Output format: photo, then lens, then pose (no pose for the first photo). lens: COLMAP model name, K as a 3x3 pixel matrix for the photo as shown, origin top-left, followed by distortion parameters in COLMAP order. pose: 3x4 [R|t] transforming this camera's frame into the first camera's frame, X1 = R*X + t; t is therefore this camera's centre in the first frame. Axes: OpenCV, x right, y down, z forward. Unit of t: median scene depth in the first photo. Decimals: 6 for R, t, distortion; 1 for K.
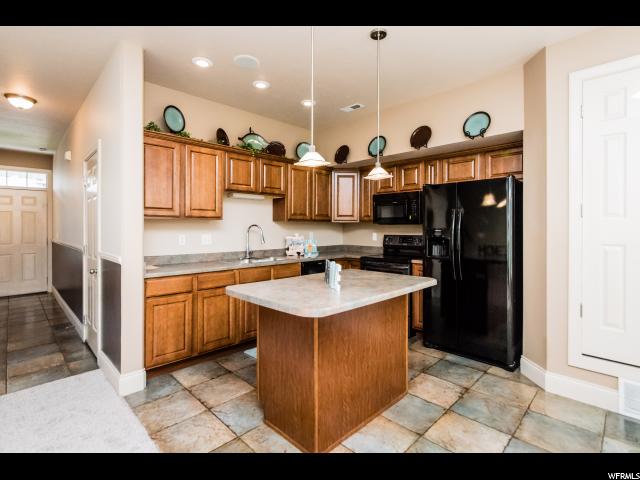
lens RADIAL K [[313.3, 0, 312.7], [0, 313.3, 228.3], [0, 0, 1]] dist [0.002349, 0.000818]
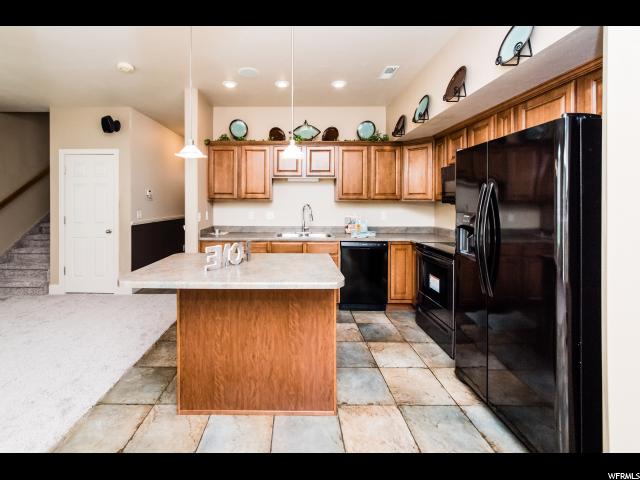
lens RADIAL K [[263.4, 0, 286.5], [0, 263.4, 201.3], [0, 0, 1]] dist [0.000888, -0.000050]
pose [[0.702316, -0.002062, -0.711863, 0.517655], [-0.003494, 0.999974, -0.006344, -0.018746], [0.711857, 0.006943, 0.702290, 0.315364]]
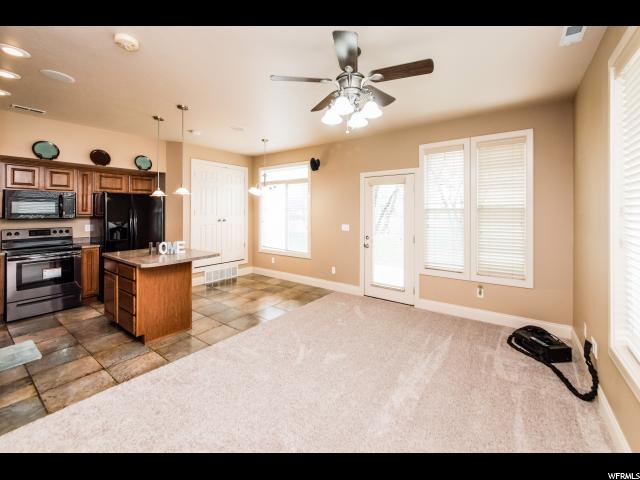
lens RADIAL K [[253.7, 0, 339.4], [0, 253.7, 209.9], [0, 0, 1]] dist [0.001567, 0.000307]
pose [[-0.201588, 0.008647, 0.979432, -1.063138], [0.004309, 0.999959, -0.007942, -0.041375], [-0.979461, 0.002619, -0.201617, 0.182061]]
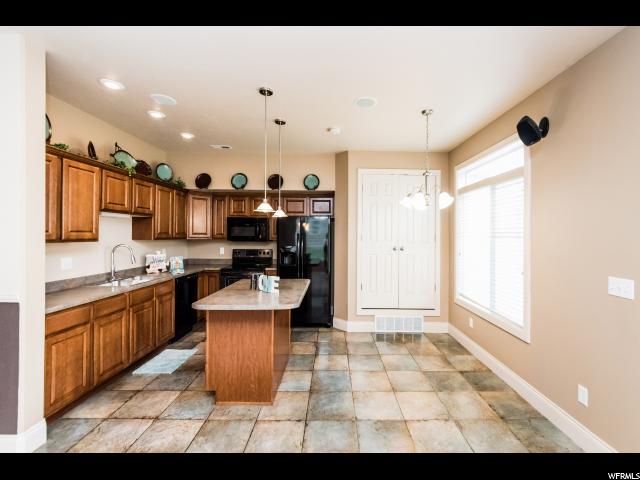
lens RADIAL K [[288.1, 0, 341.6], [0, 288.1, 233.5], [0, 0, 1]] dist [-0.002783, -0.000920]
pose [[0.676085, 0.008558, 0.736774, -0.441519], [-0.007125, 0.999962, -0.005076, -0.053482], [-0.736789, -0.001818, 0.676120, -0.115845]]
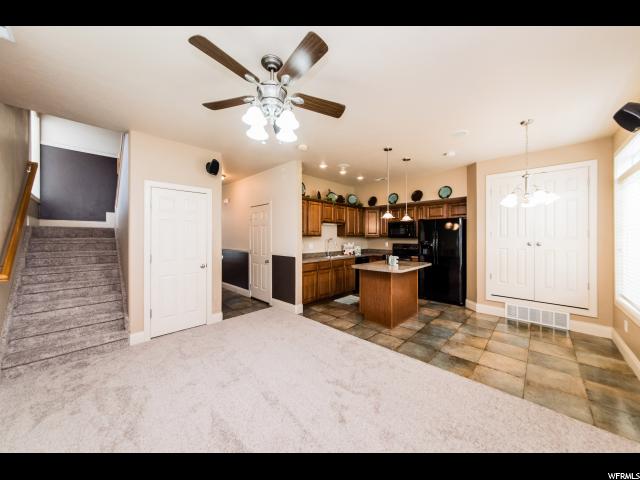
lens RADIAL K [[234.4, 0, 315.2], [0, 234.4, 236.4], [0, 0, 1]] dist [0.000155, -0.000002]
pose [[0.999660, -0.000188, 0.026081, -0.378452], [0.000196, 1.000000, -0.000311, -0.028531], [-0.026081, 0.000316, 0.999660, -0.537410]]
